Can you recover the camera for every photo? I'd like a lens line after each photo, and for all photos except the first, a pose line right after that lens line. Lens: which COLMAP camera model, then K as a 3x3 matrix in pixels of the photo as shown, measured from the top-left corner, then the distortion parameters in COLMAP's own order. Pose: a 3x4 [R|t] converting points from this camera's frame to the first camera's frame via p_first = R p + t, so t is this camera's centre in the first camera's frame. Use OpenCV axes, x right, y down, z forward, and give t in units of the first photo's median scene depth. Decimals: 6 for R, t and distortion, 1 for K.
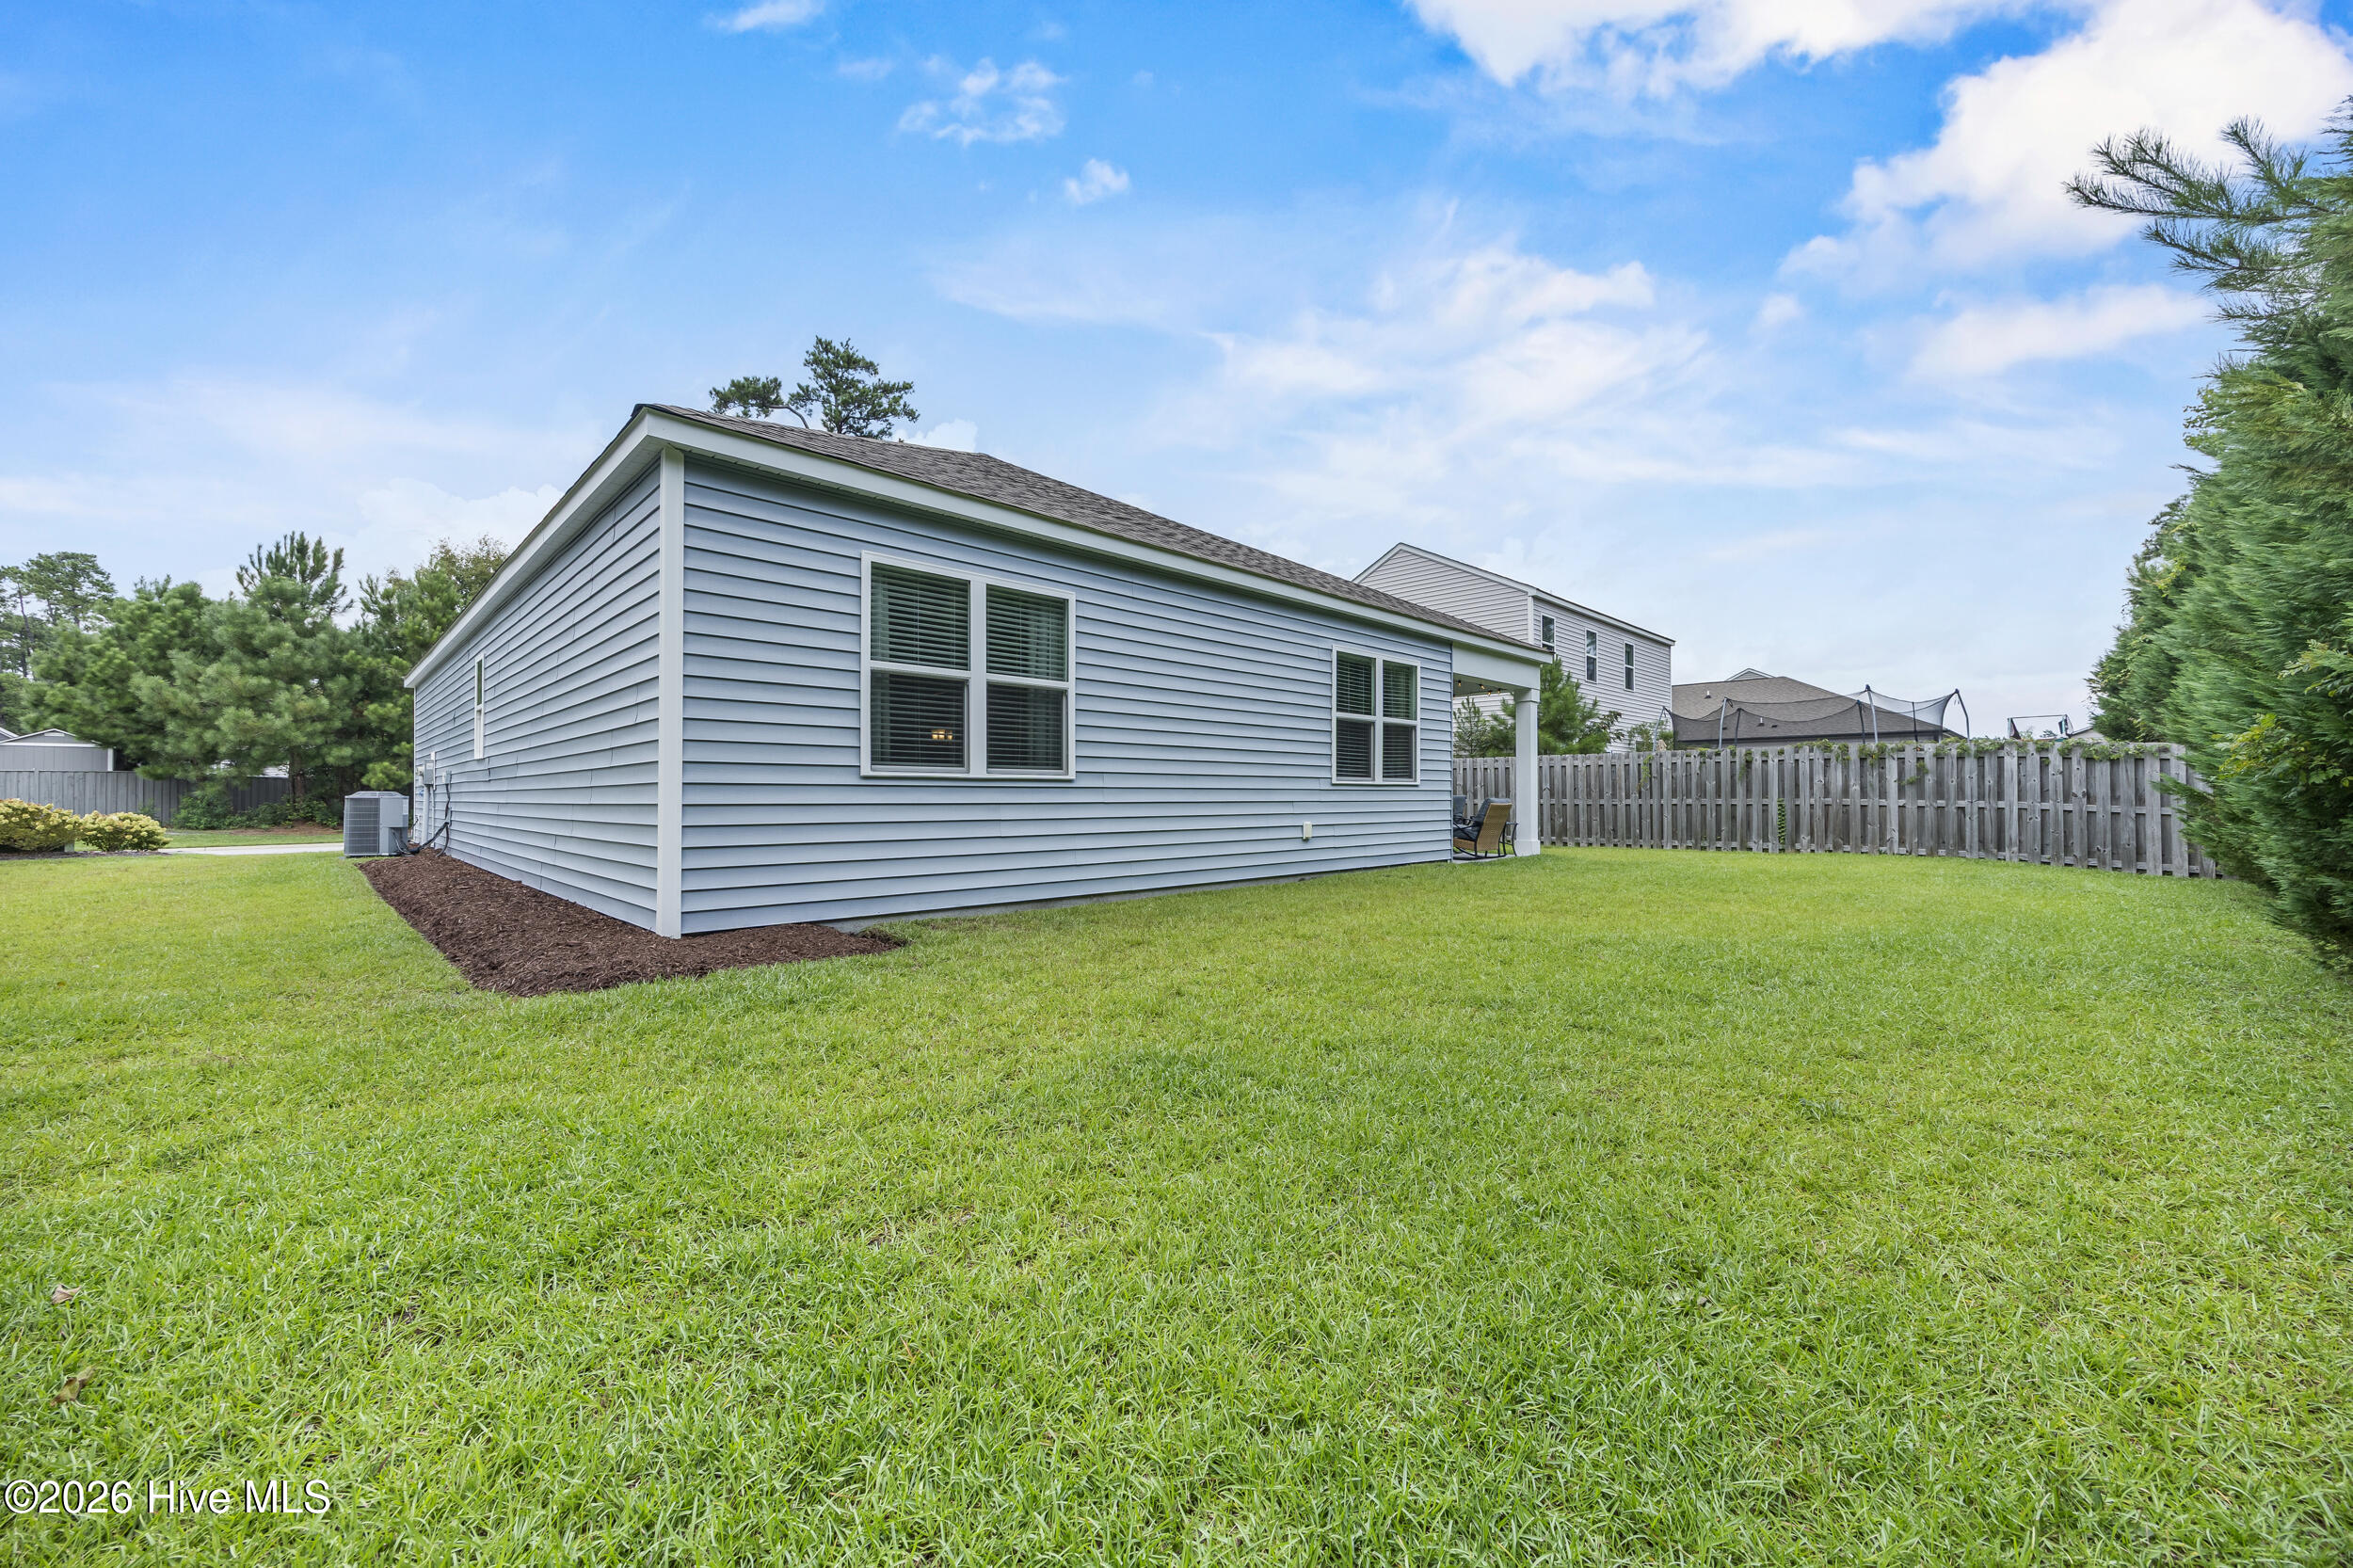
lens RADIAL K [[894.4, 0, 1169.0], [0, 894.4, 786.6], [0, 0, 1]] dist [-0.003688, -0.000014]
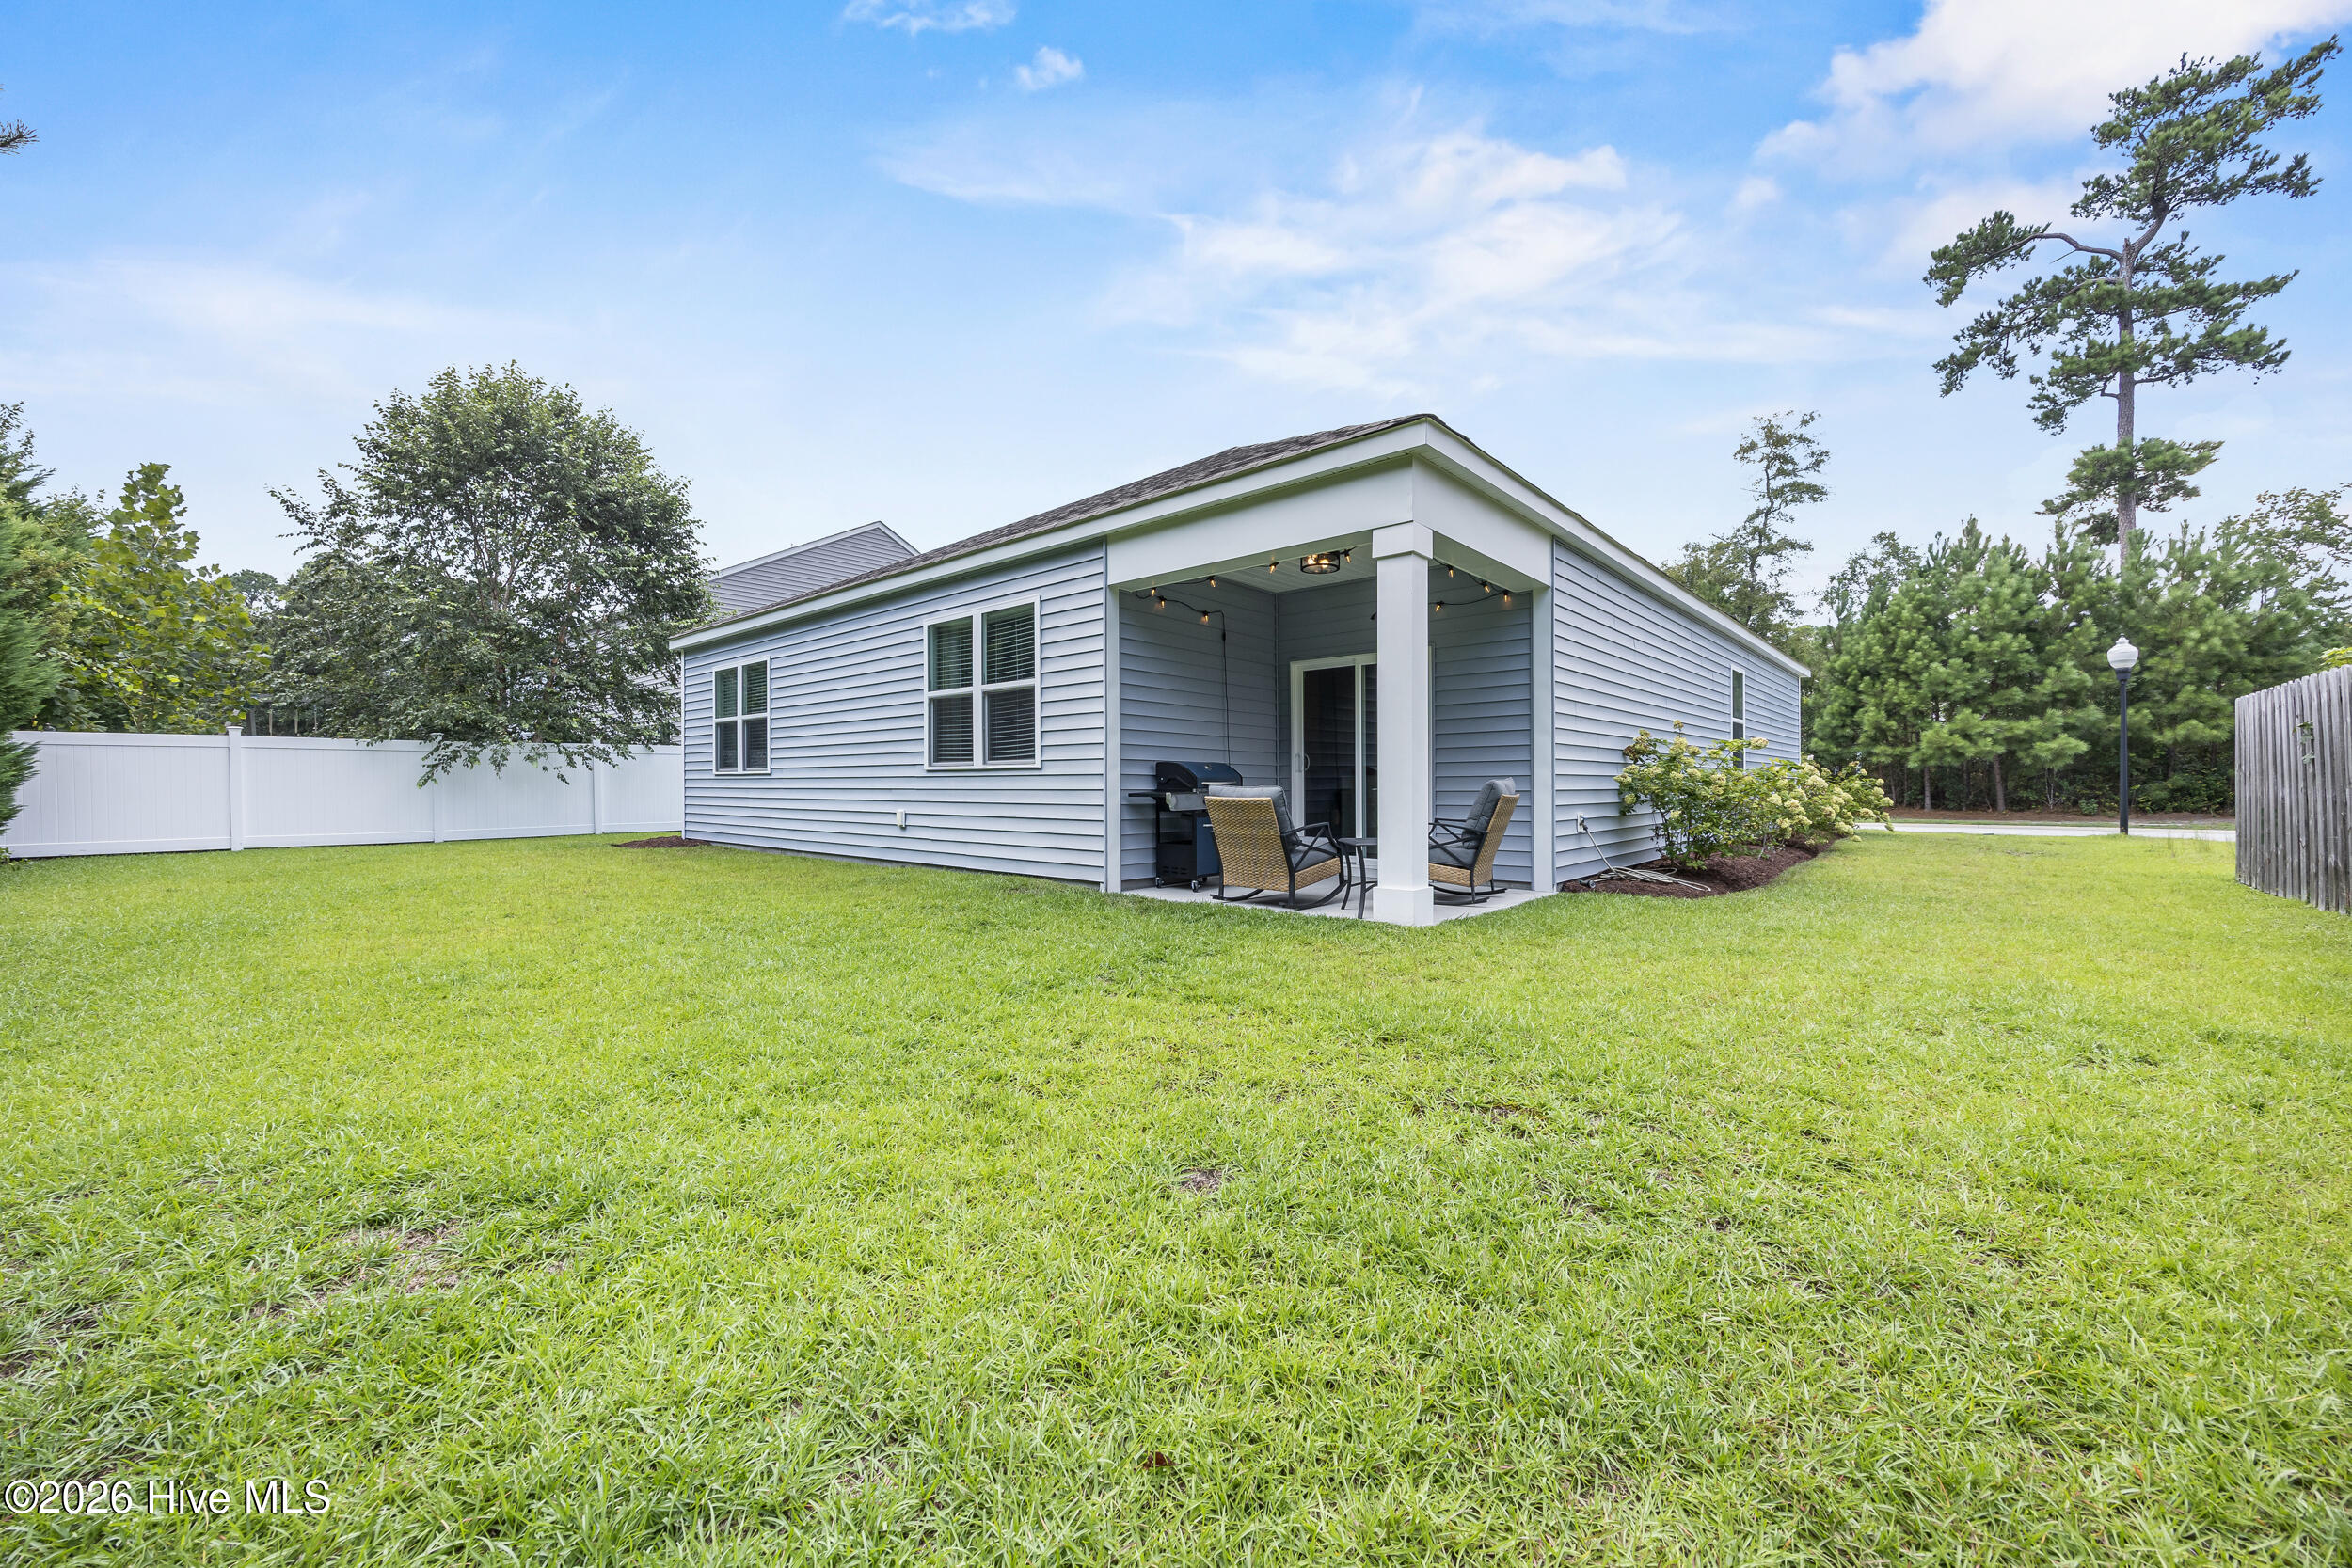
lens RADIAL K [[893.9, 0, 1168.5], [0, 893.9, 786.6], [0, 0, 1]] dist [-0.003688, -0.000014]
pose [[0.063819, 0.004292, -0.997952, 1.056850], [0.013688, 0.999893, 0.005176, 0.011585], [0.997868, -0.013990, 0.063753, 1.119602]]
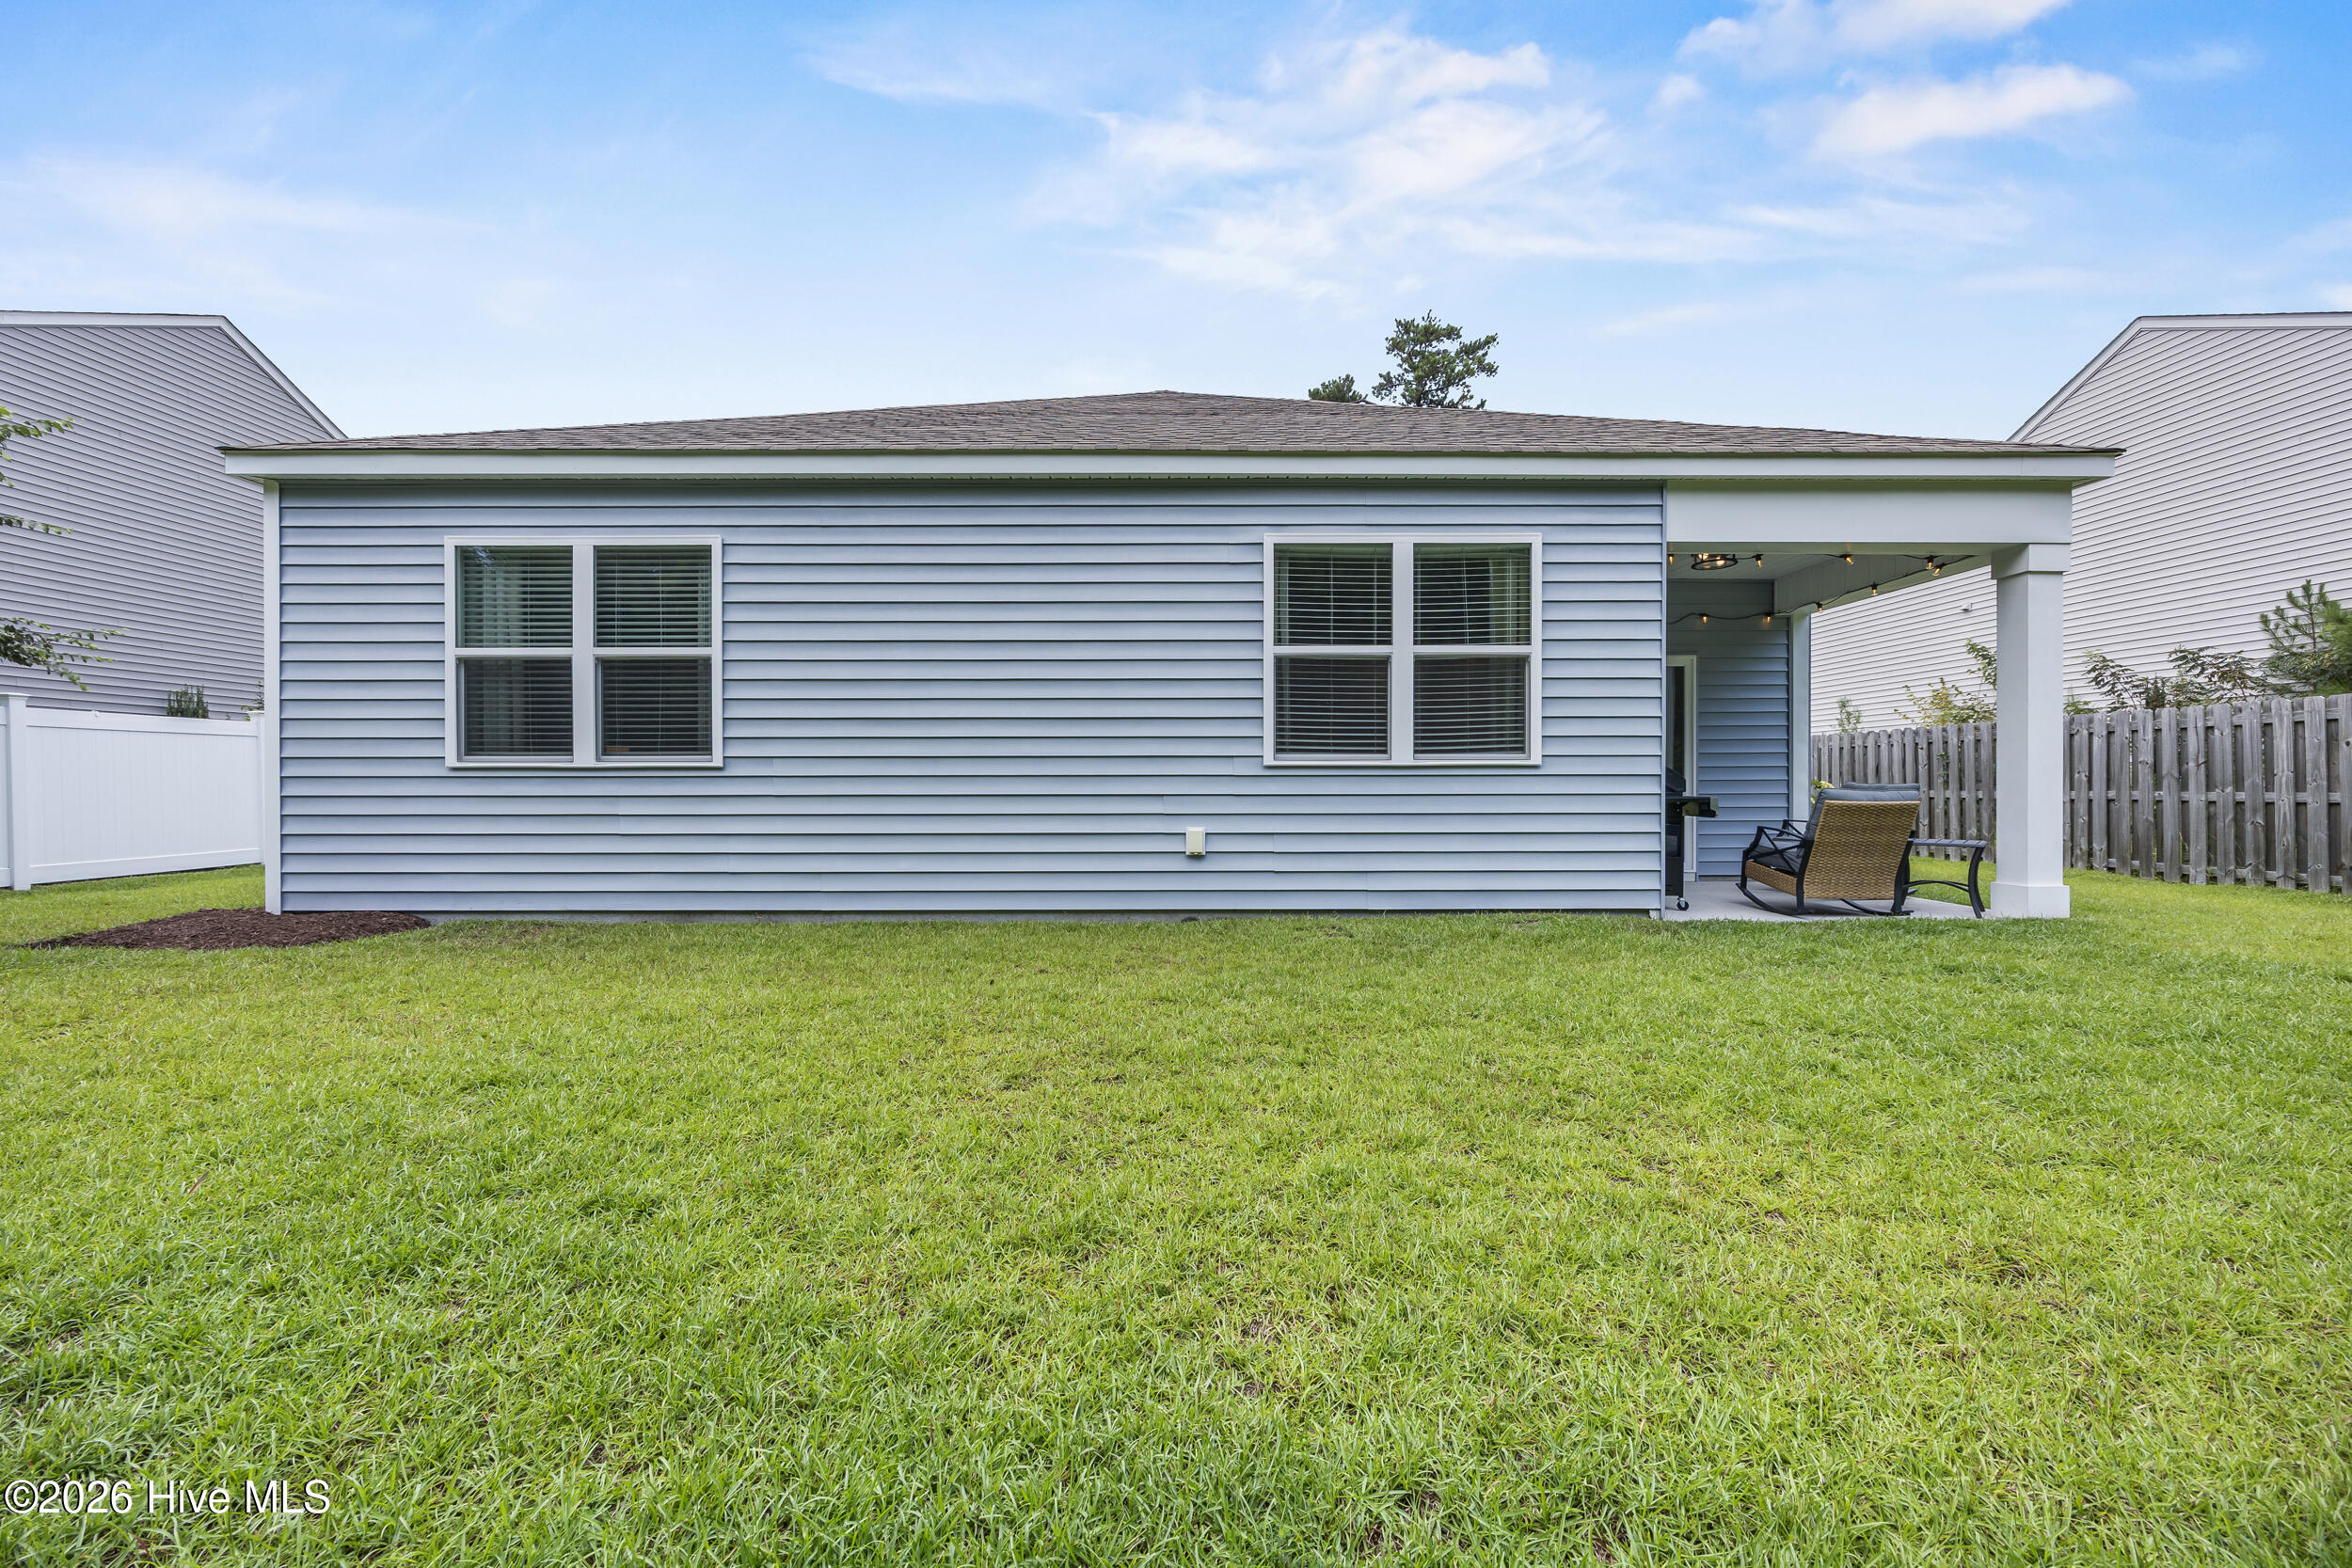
lens RADIAL K [[909.0, 0, 1165.8], [0, 909.0, 789.7], [0, 0, 1]] dist [-0.004420, -0.000046]
pose [[0.718518, -0.002481, -0.695504, 0.526851], [0.009363, 0.999938, 0.006106, 0.008013], [0.695445, -0.010899, 0.718496, 0.481284]]
